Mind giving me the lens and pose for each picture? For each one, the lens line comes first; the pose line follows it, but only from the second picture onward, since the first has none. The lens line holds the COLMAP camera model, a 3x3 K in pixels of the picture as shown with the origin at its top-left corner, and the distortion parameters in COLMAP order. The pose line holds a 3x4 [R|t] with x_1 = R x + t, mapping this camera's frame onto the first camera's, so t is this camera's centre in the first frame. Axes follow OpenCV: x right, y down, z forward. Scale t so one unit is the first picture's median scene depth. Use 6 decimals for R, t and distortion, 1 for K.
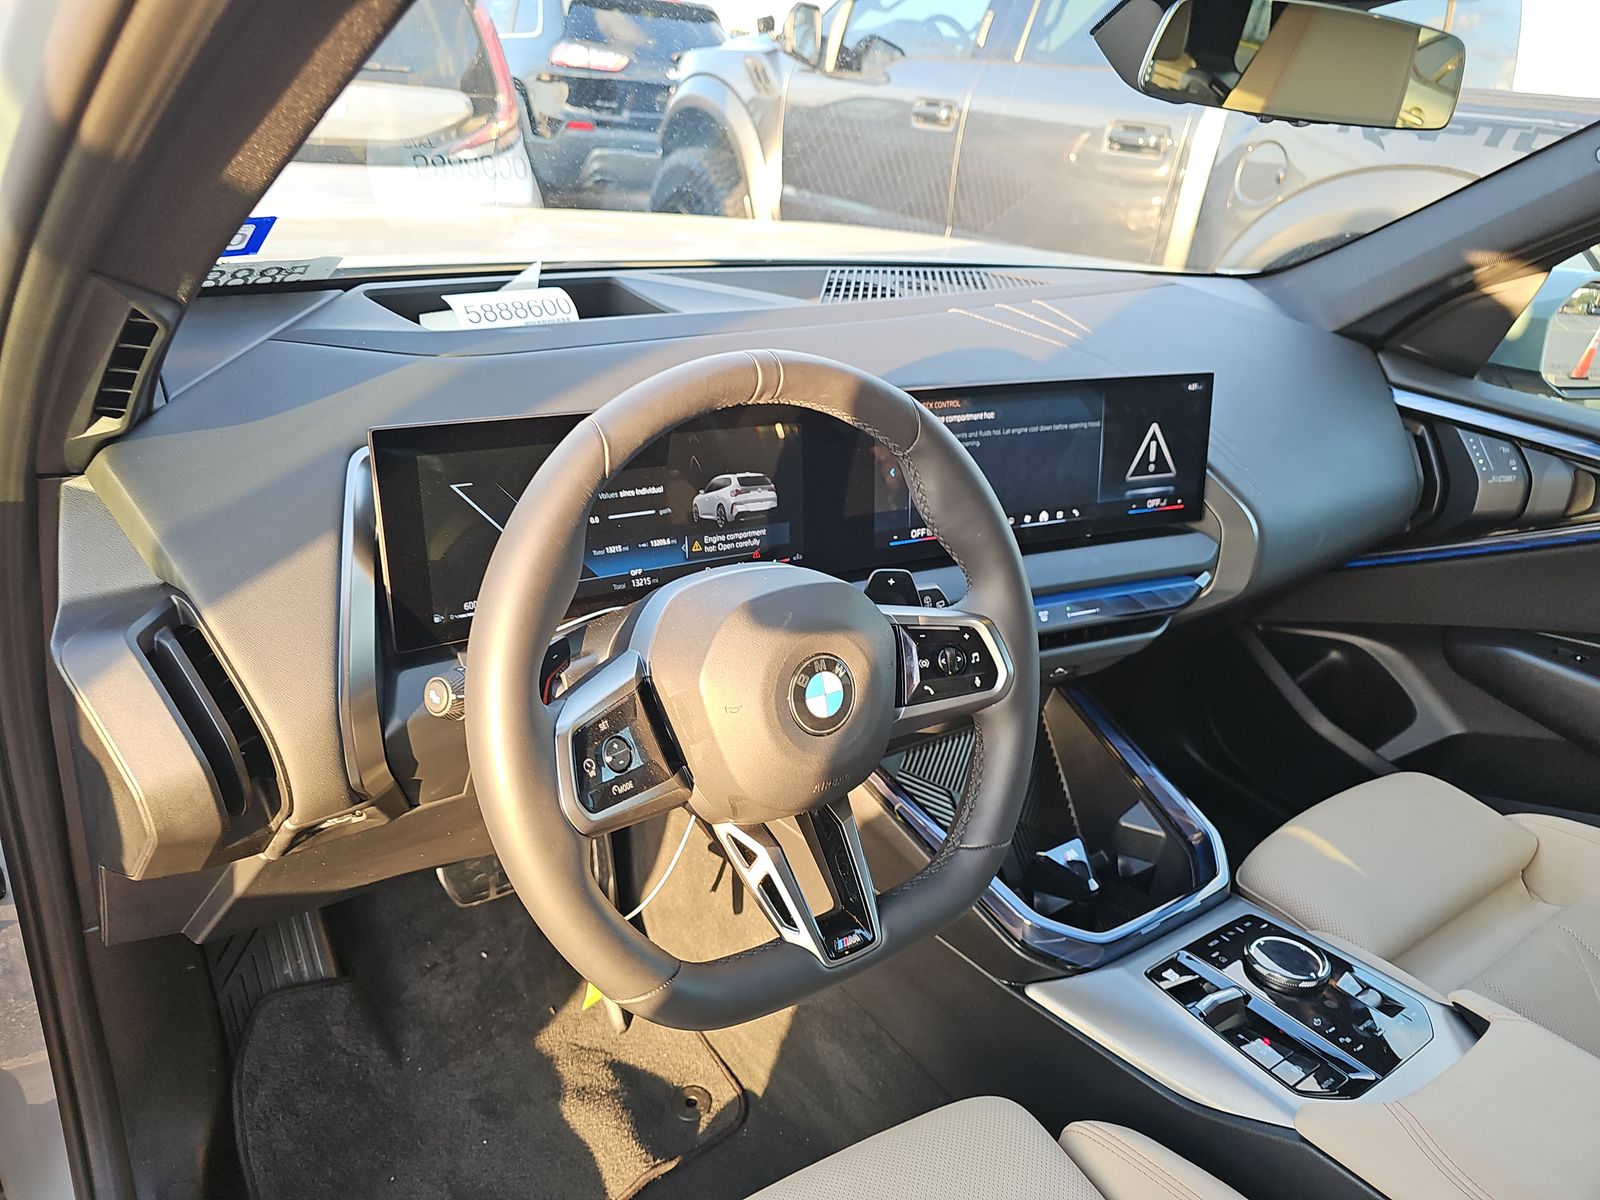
lens RADIAL K [[1066.3, 0, 789.3], [0, 1066.3, 591.5], [0, 0, 1]] dist [-0.002665, -0.005214]
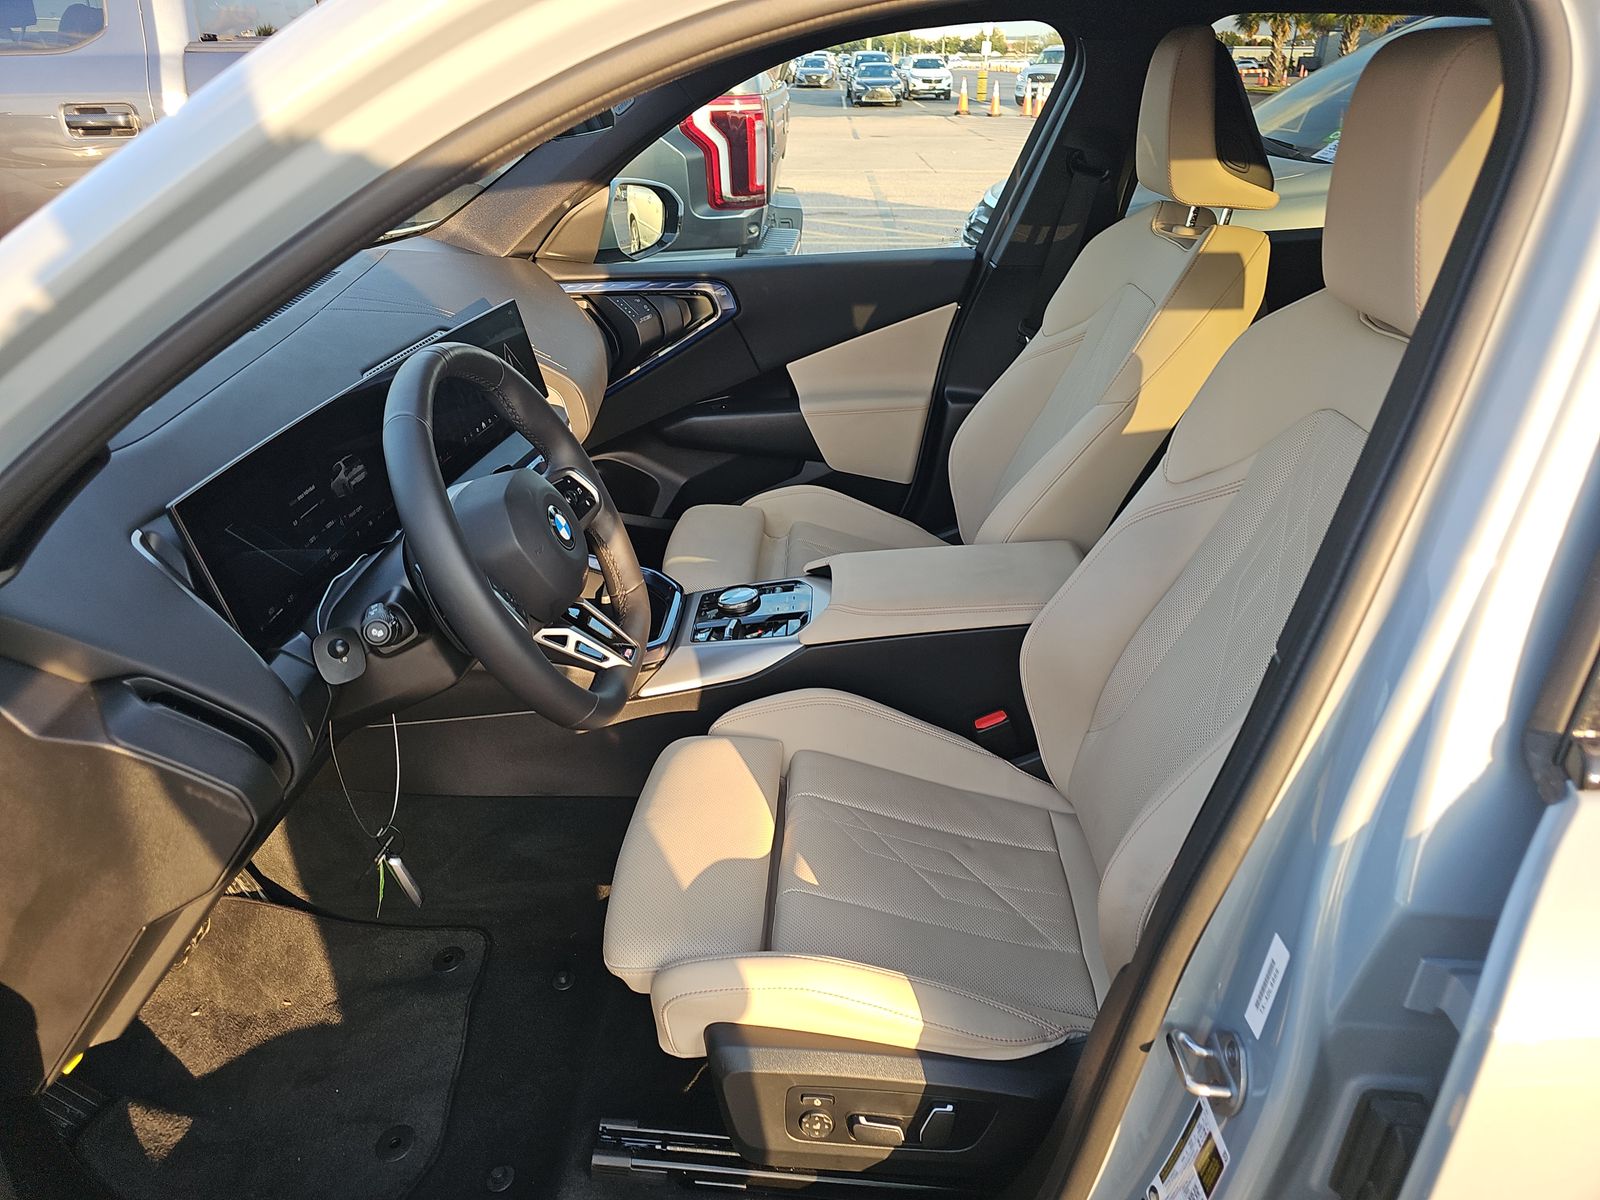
lens RADIAL K [[1066.3, 0, 799.1], [0, 1066.3, 608.7], [0, 0, 1]] dist [-0.002665, -0.005214]
pose [[0.584875, -0.462889, 0.666074, -0.697336], [0.412666, 0.876768, 0.246952, -0.038123], [-0.698303, 0.130430, 0.703819, -0.338021]]
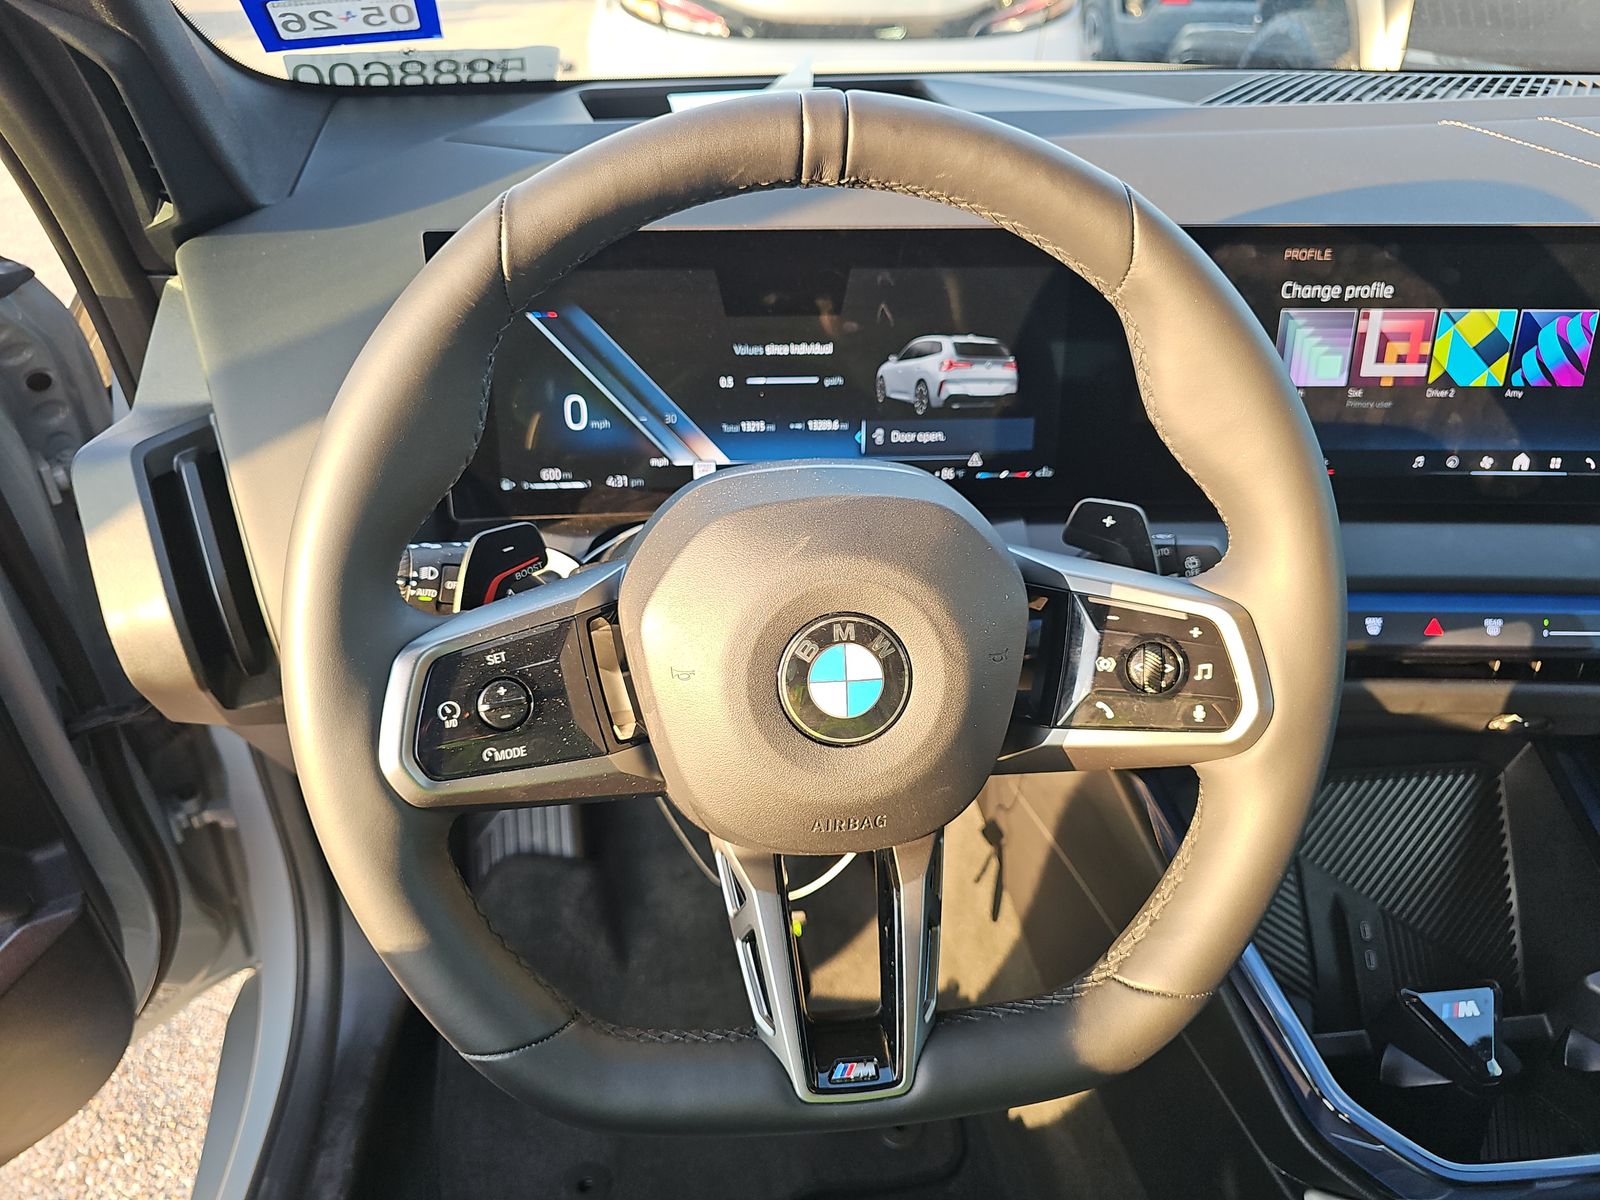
lens RADIAL K [[1066.3, 0, 805.7], [0, 1066.3, 605.0], [0, 0, 1]] dist [-0.002665, -0.005214]
pose [[0.873896, 0.175806, -0.453208, 0.207136], [-0.135949, 0.983498, 0.119370, -0.010437], [0.466715, -0.042704, 0.883376, 0.344324]]
